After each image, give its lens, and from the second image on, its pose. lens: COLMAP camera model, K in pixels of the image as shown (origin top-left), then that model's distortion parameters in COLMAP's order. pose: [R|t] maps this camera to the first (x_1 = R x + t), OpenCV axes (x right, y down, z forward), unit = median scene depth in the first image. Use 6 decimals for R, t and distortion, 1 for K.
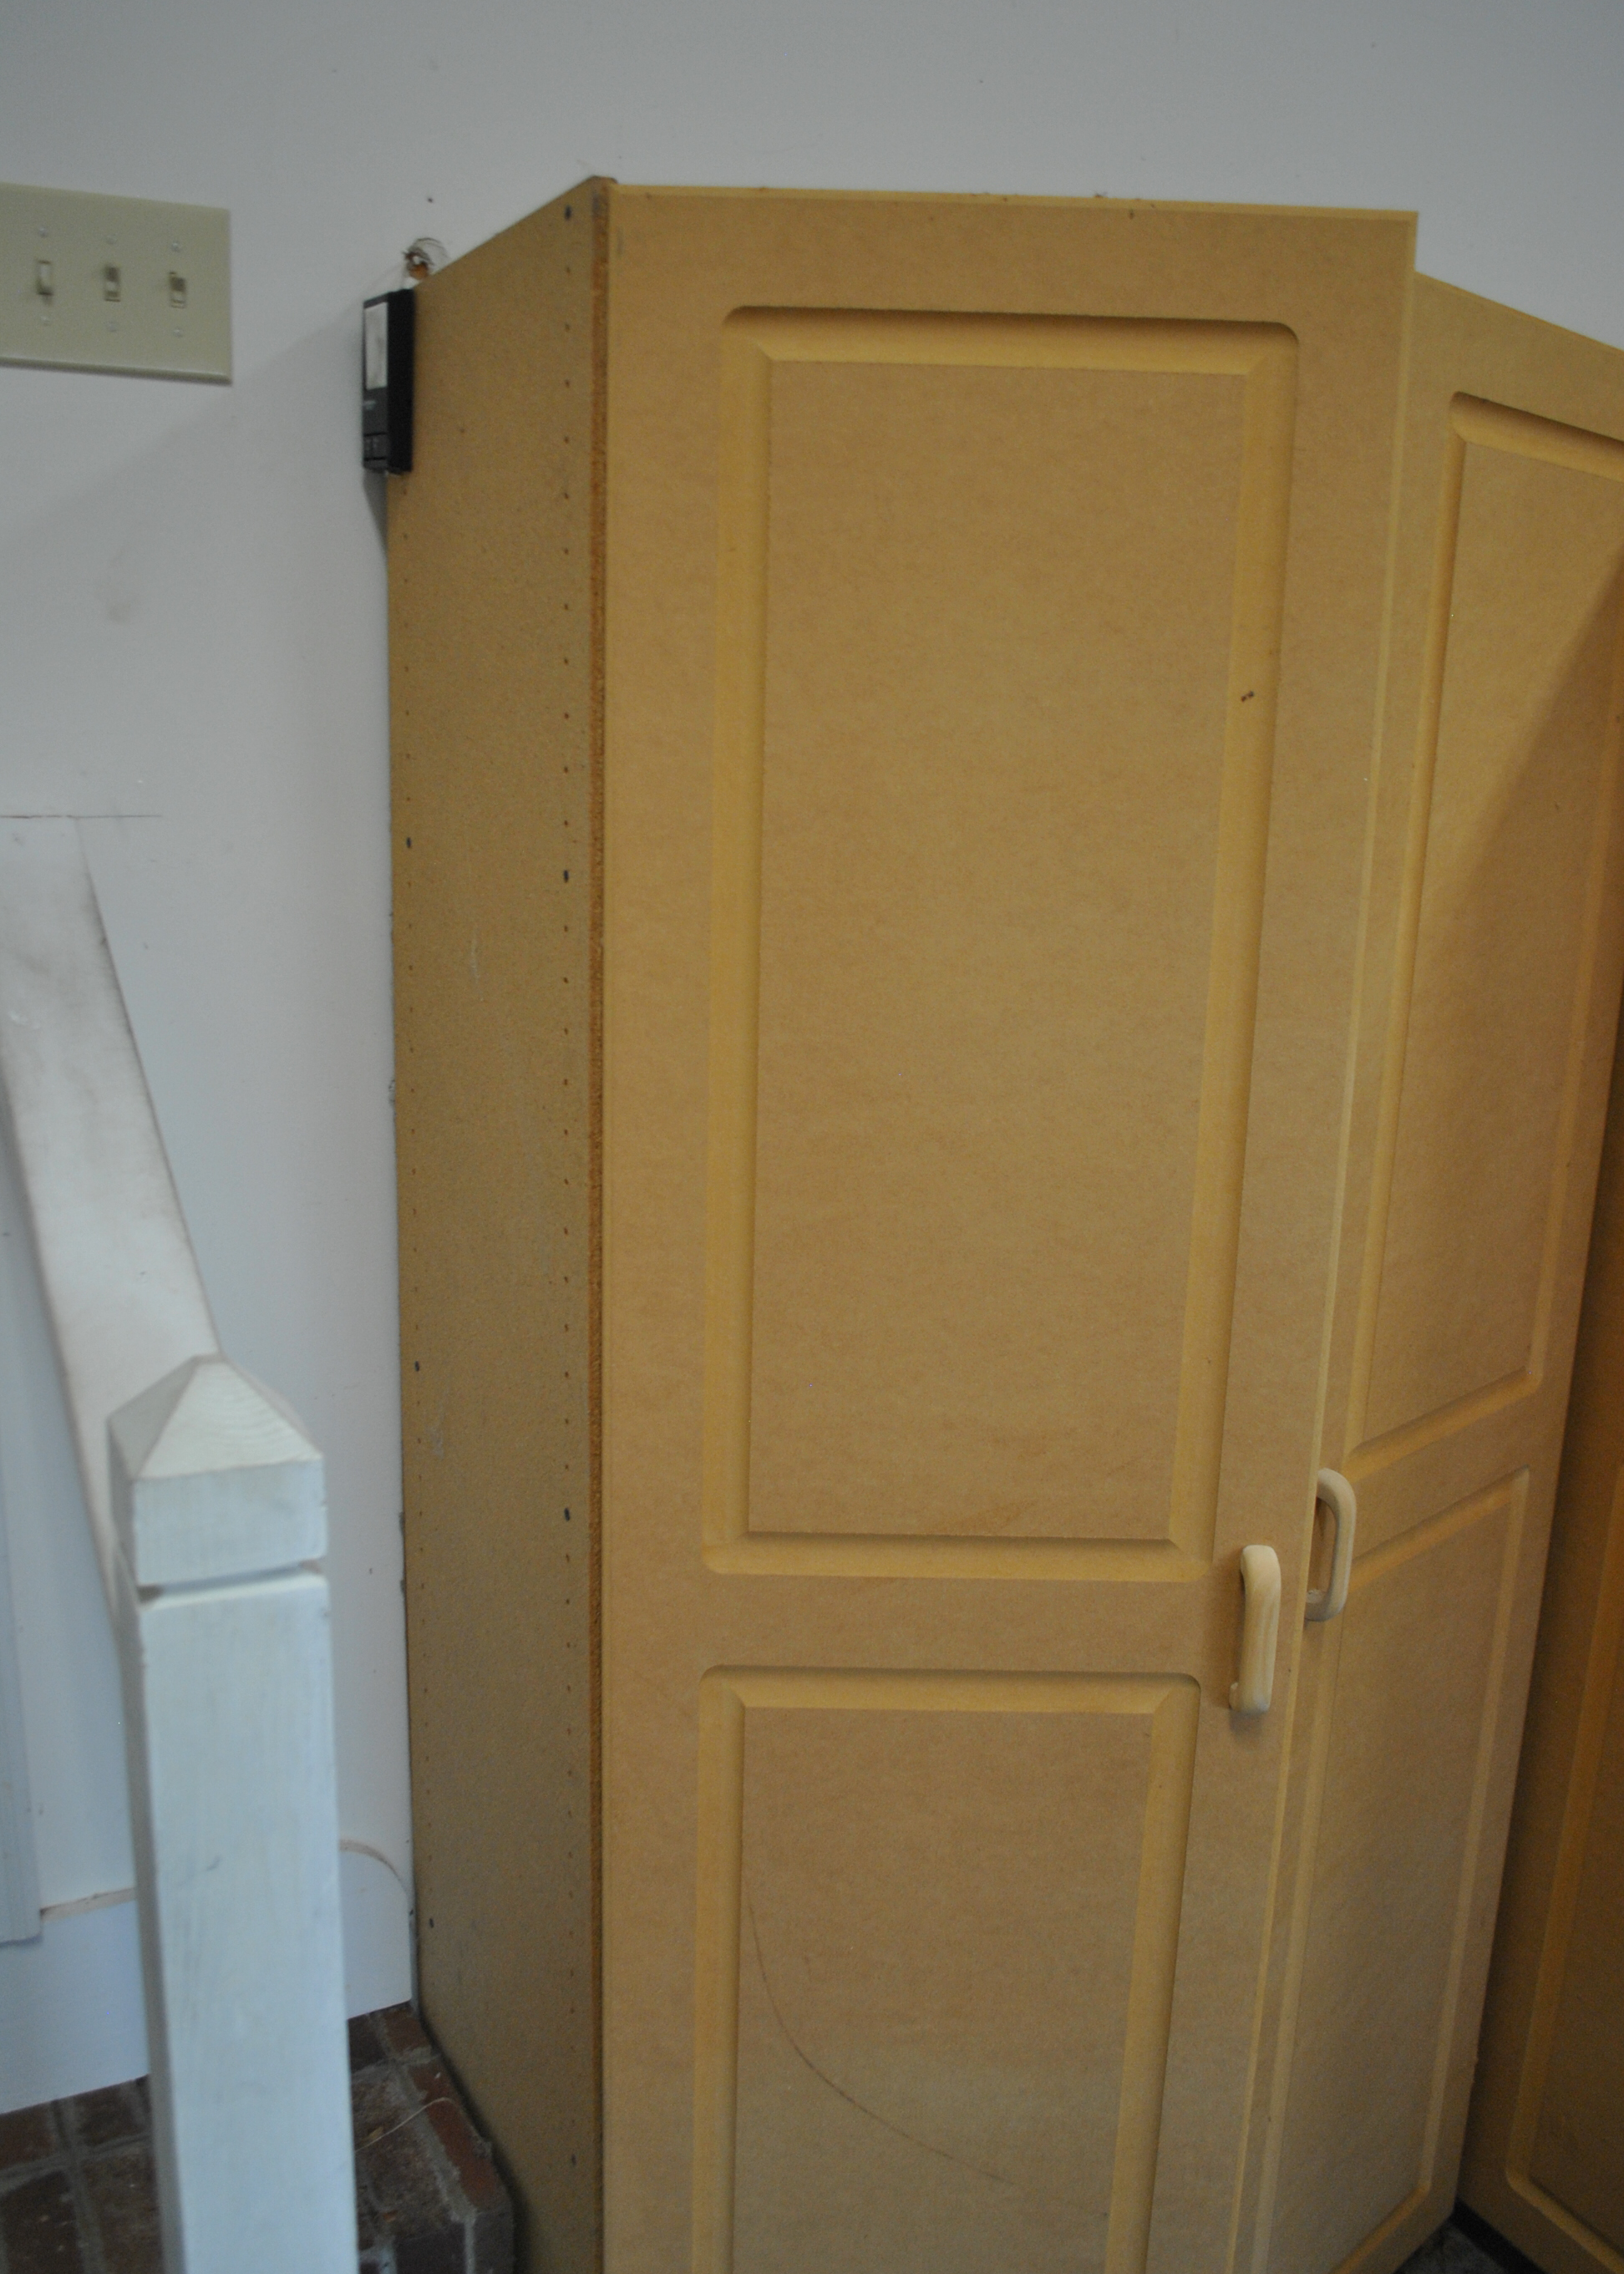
lens RADIAL K [[1906.1, 0, 810.3], [0, 1906.1, 1153.9], [0, 0, 1]] dist [-0.080362, 0.008740]
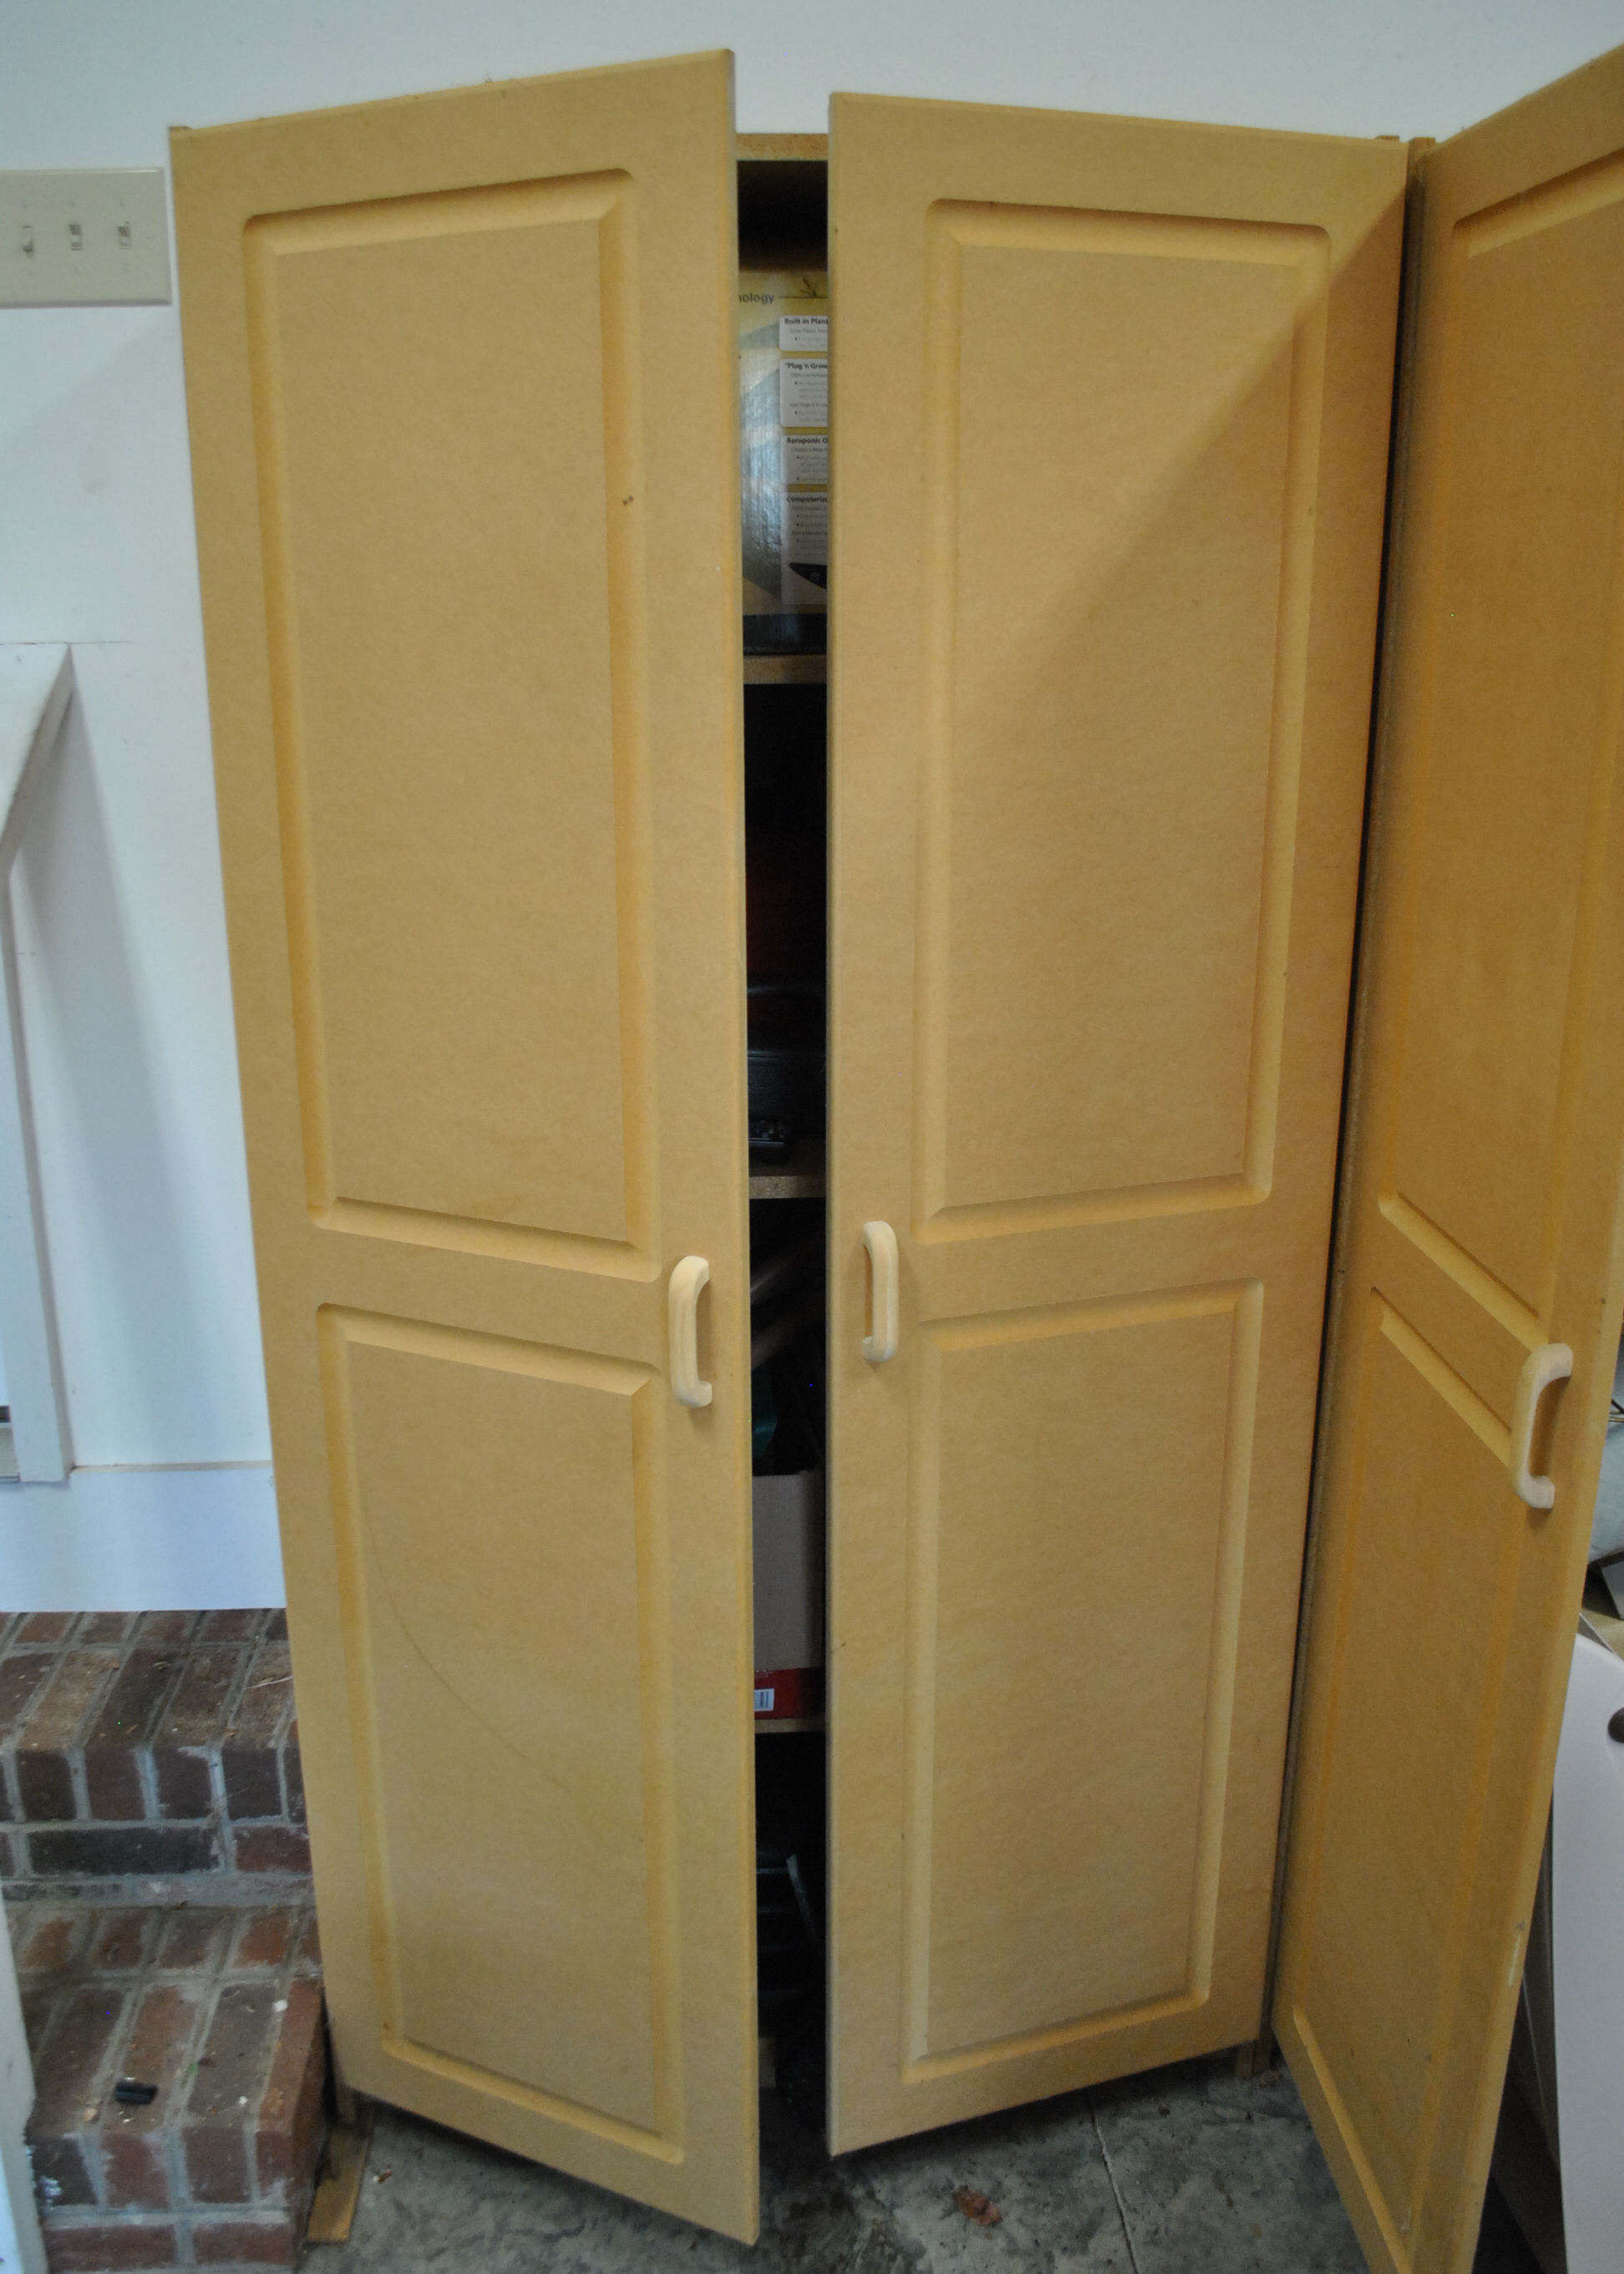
lens RADIAL K [[1906.1, 0, 792.7], [0, 1906.1, 1148.6], [0, 0, 1]] dist [-0.080362, 0.008740]
pose [[0.905479, 0.092285, -0.414235, 0.714954], [-0.068340, 0.995039, 0.072294, 0.052059], [0.418852, -0.037152, 0.907294, -0.013499]]
